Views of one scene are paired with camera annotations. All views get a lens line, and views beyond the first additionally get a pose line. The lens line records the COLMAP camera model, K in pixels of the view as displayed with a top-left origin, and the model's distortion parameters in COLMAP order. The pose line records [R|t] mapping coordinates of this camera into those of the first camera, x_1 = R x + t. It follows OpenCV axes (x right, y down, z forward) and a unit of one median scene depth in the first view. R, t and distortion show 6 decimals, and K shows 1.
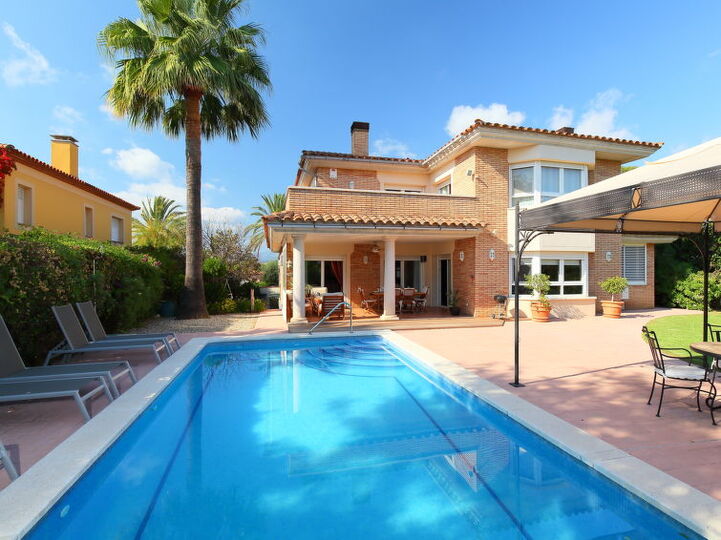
lens RADIAL K [[368.5, 0, 360.5], [0, 368.5, 270.0], [0, 0, 1]] dist [-0.004109, -0.001481]
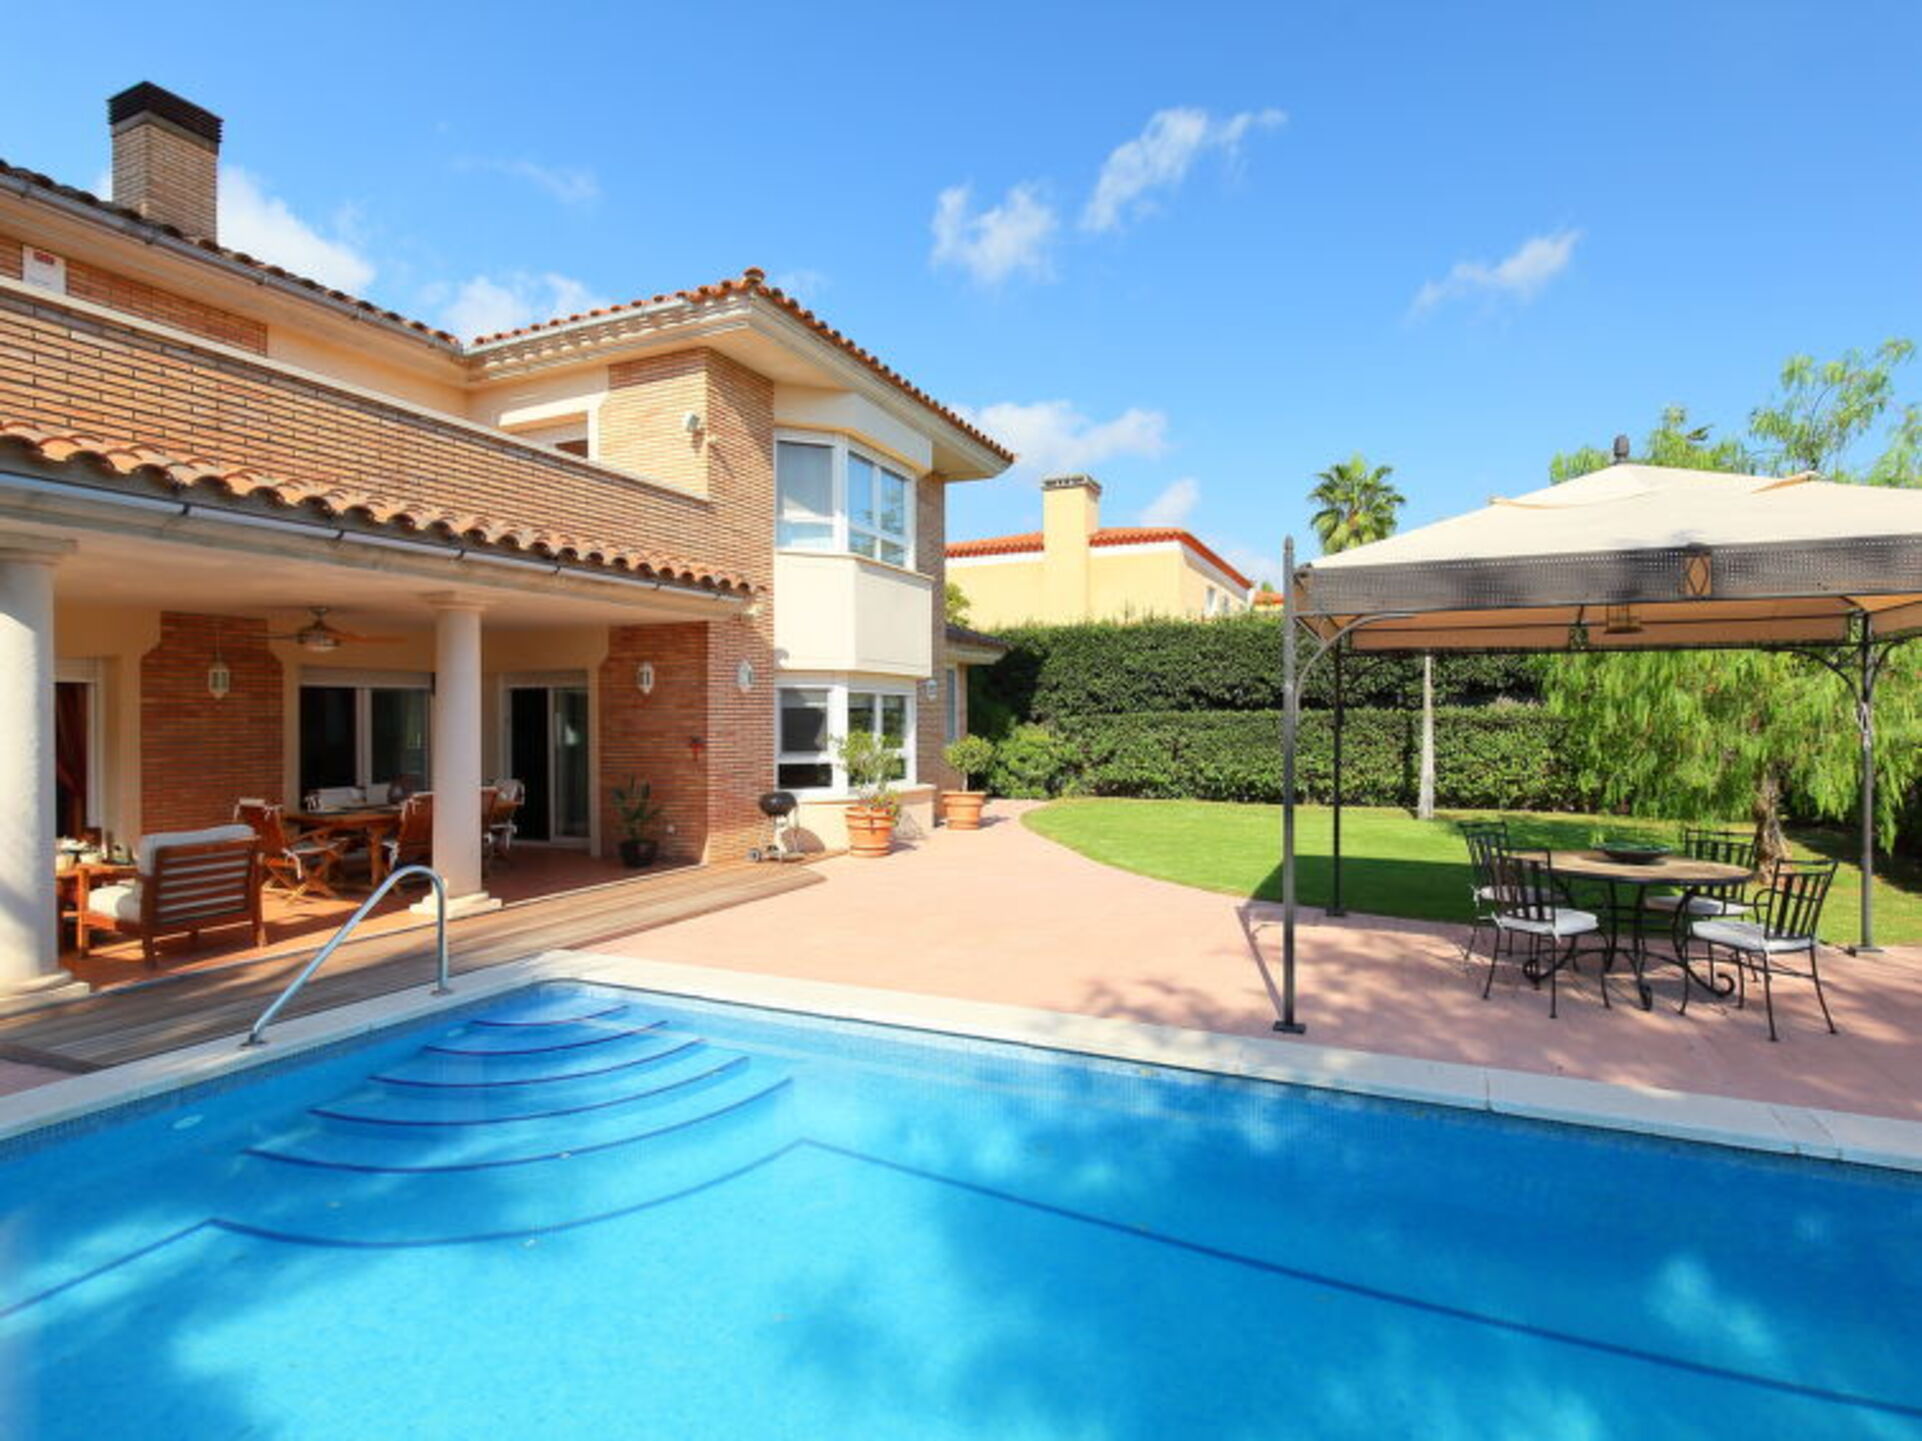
lens RADIAL K [[982.4, 0, 961.0], [0, 982.4, 720.5], [0, 0, 1]] dist [-0.004109, -0.001481]
pose [[0.606935, -0.003095, 0.794745, -0.246418], [0.002662, 0.999995, 0.001862, -0.002119], [-0.794747, 0.000986, 0.606940, 0.280432]]
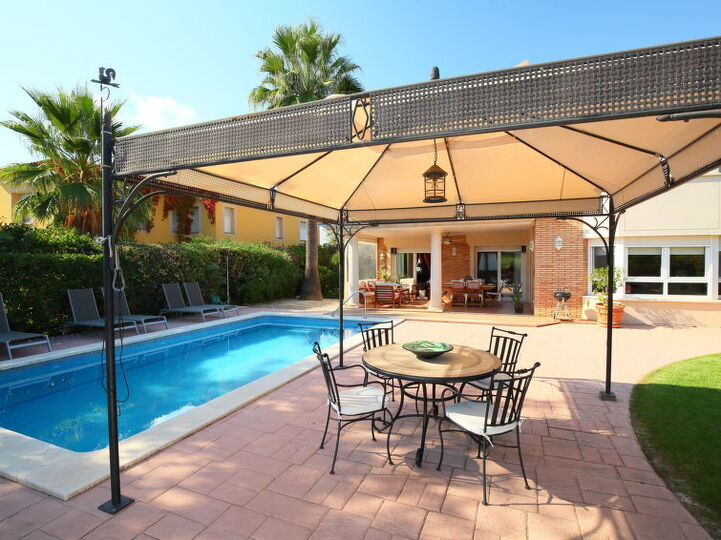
lens RADIAL K [[379.3, 0, 360.5], [0, 379.3, 270.0], [0, 0, 1]] dist [0.006040, 0.000027]
pose [[0.811171, 0.010967, -0.584706, 0.498371], [0.003025, 0.999732, 0.022948, -0.002204], [0.584801, -0.020384, 0.810921, 0.020224]]
